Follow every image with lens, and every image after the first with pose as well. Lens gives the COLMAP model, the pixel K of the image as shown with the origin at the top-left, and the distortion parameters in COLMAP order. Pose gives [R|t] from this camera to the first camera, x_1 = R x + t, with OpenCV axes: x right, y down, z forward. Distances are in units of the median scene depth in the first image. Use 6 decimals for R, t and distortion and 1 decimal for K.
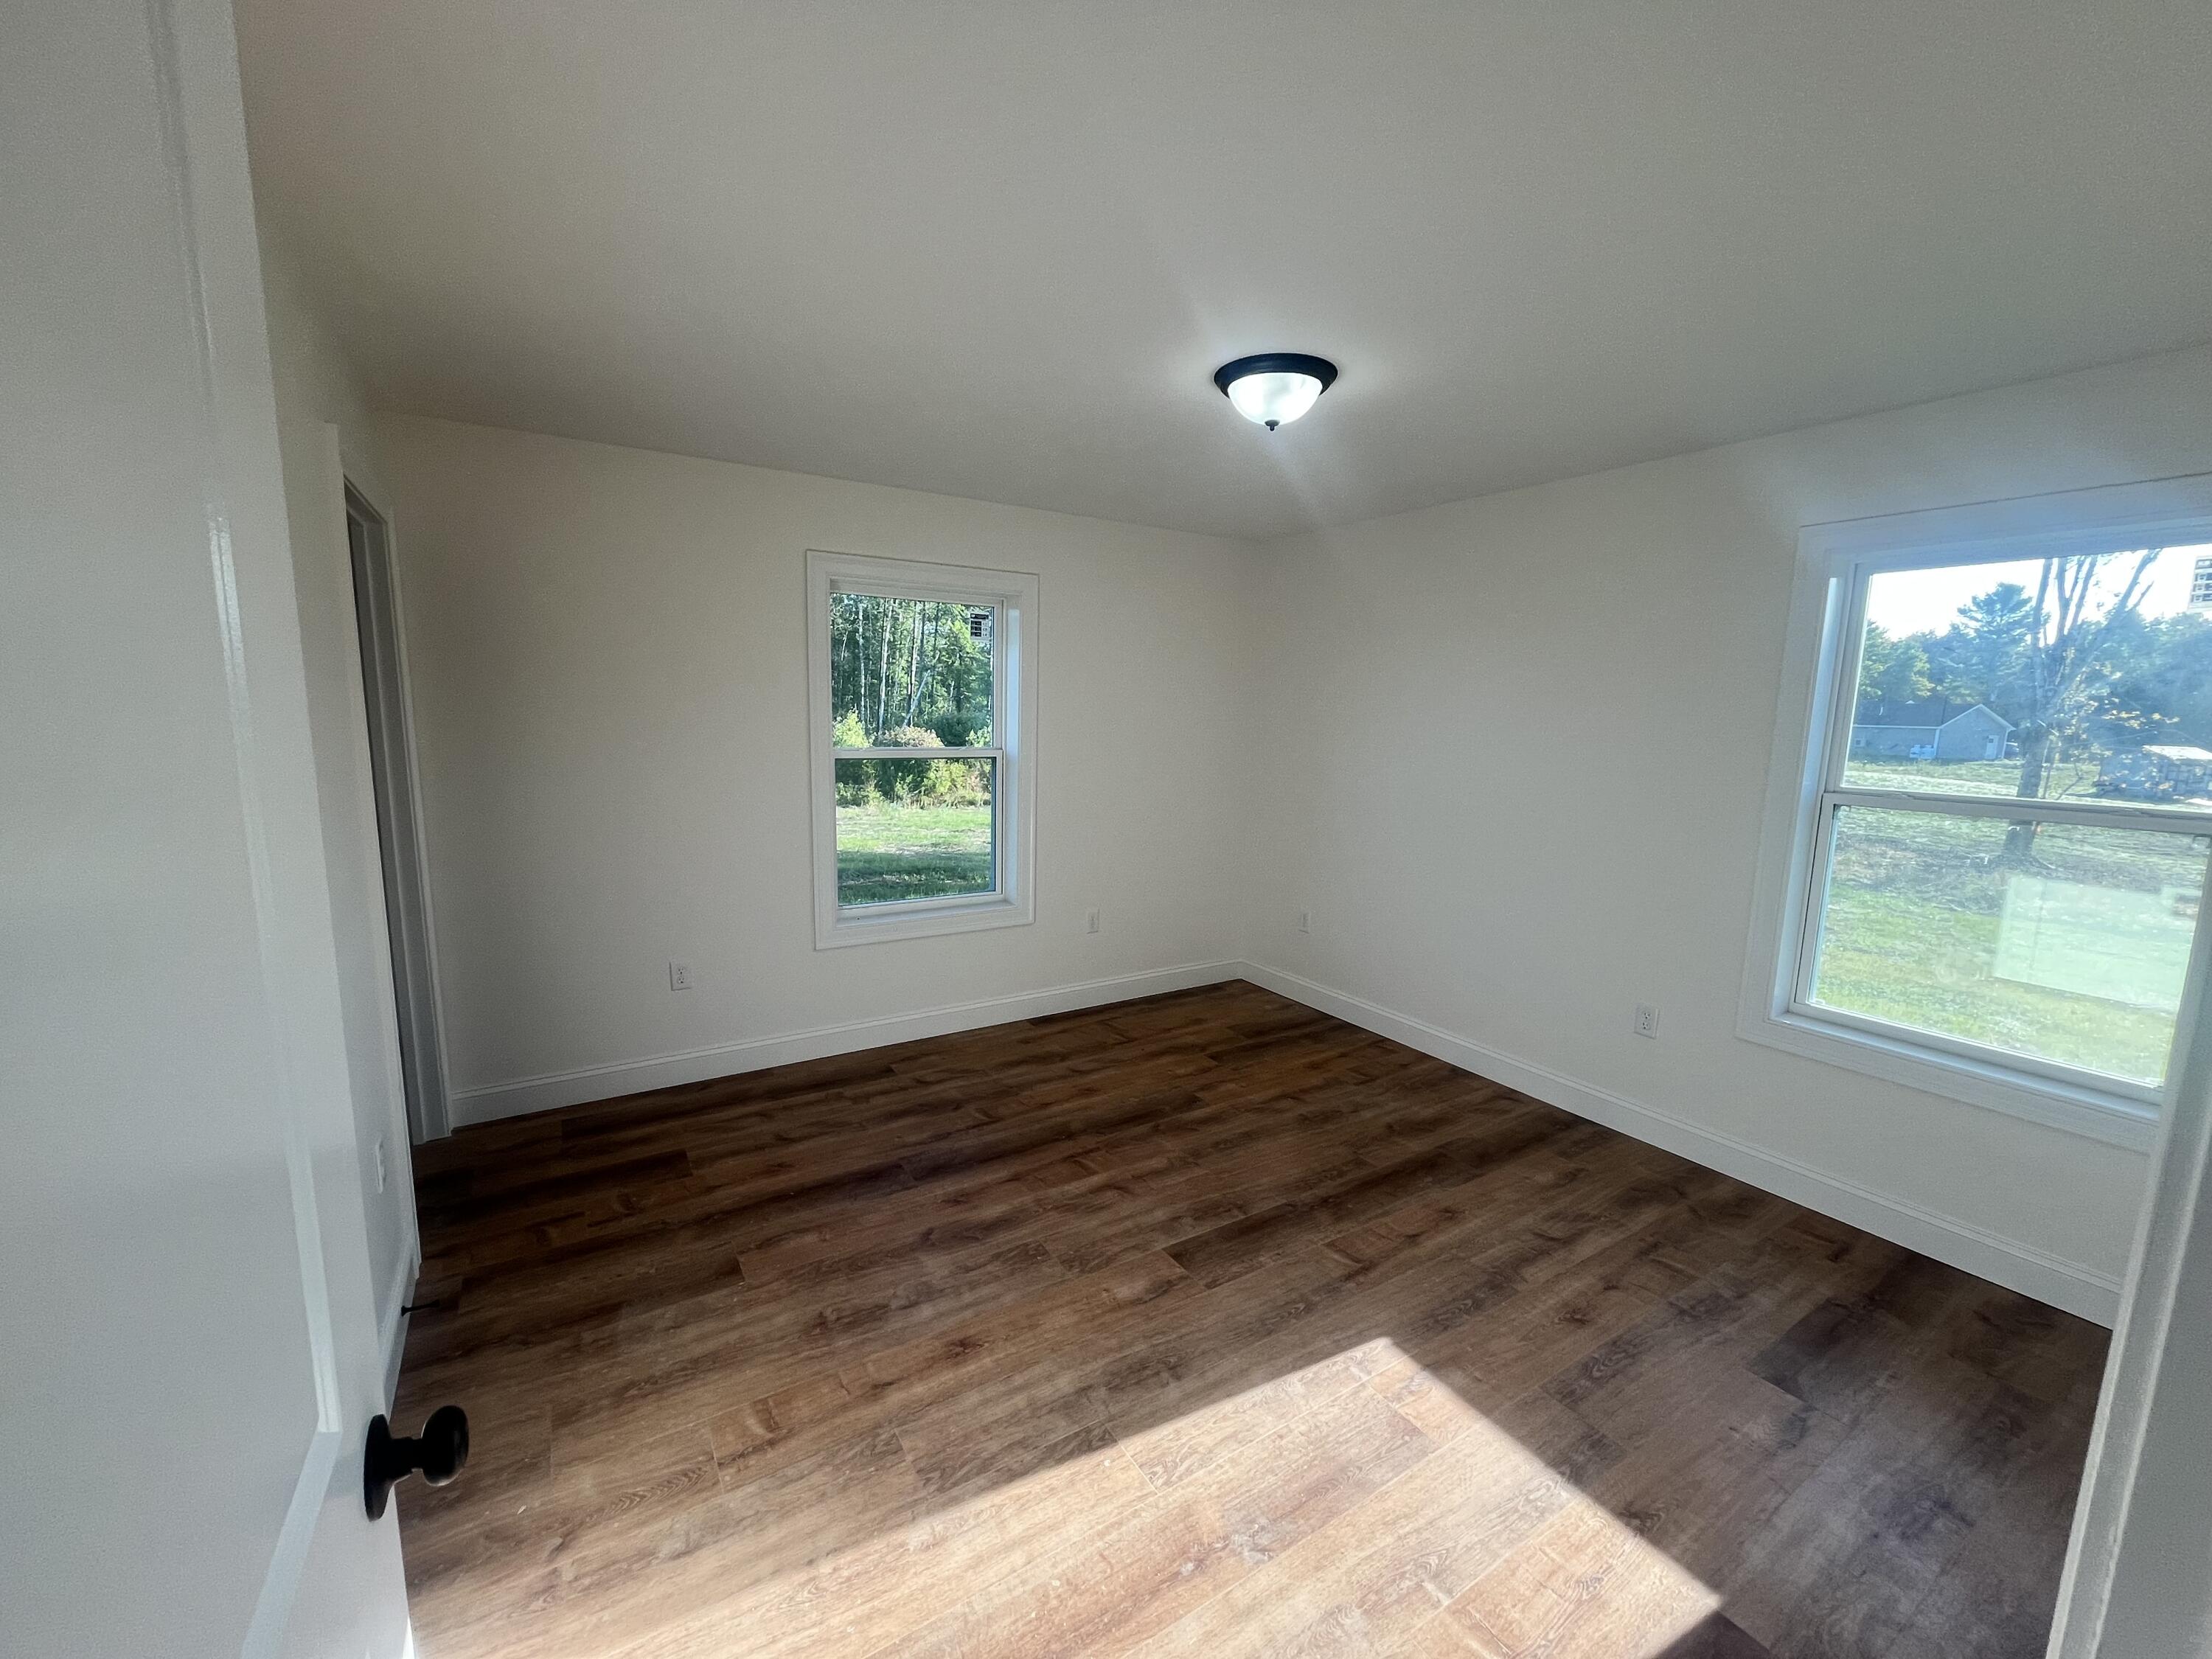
lens RADIAL K [[888.8, 0, 1106.9], [0, 888.8, 838.9], [0, 0, 1]] dist [-0.002337, -0.000406]
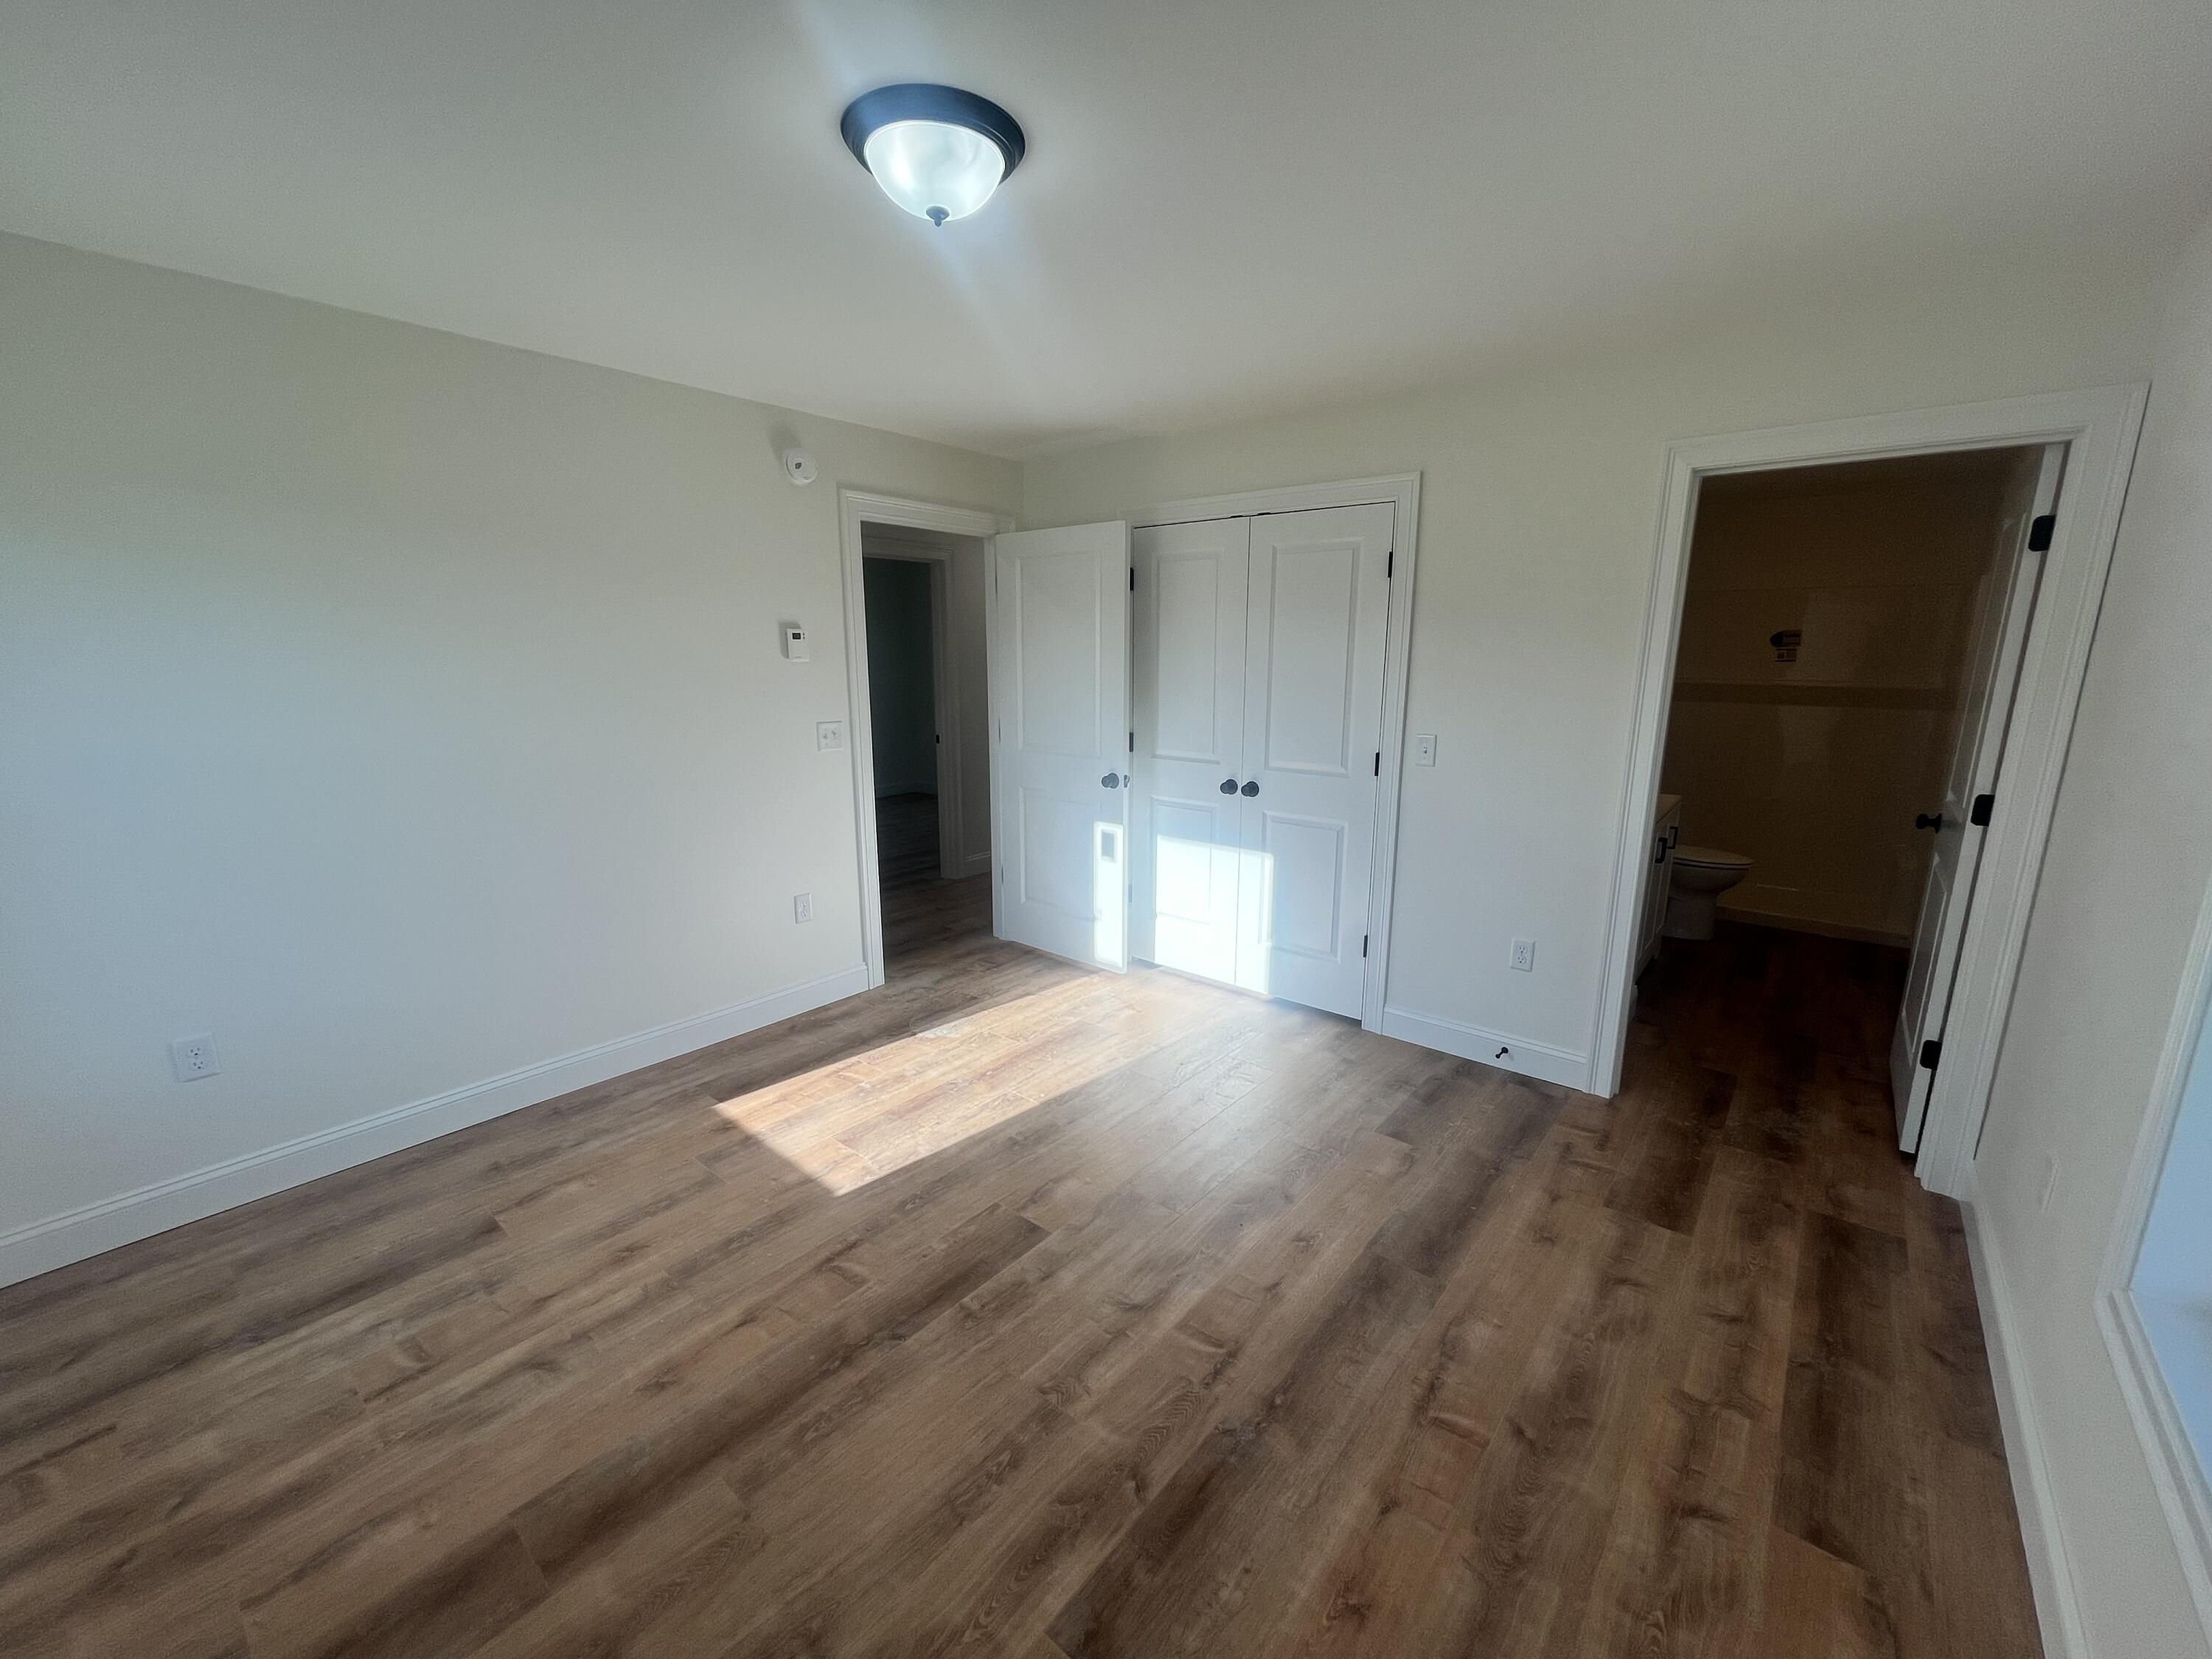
lens RADIAL K [[888.8, 0, 1106.9], [0, 888.8, 838.9], [0, 0, 1]] dist [-0.002337, -0.000406]
pose [[-0.950935, 0.041513, -0.306594, 0.264073], [-0.068246, 0.938404, 0.338734, -0.234752], [0.301771, 0.343038, -0.889527, 1.637805]]
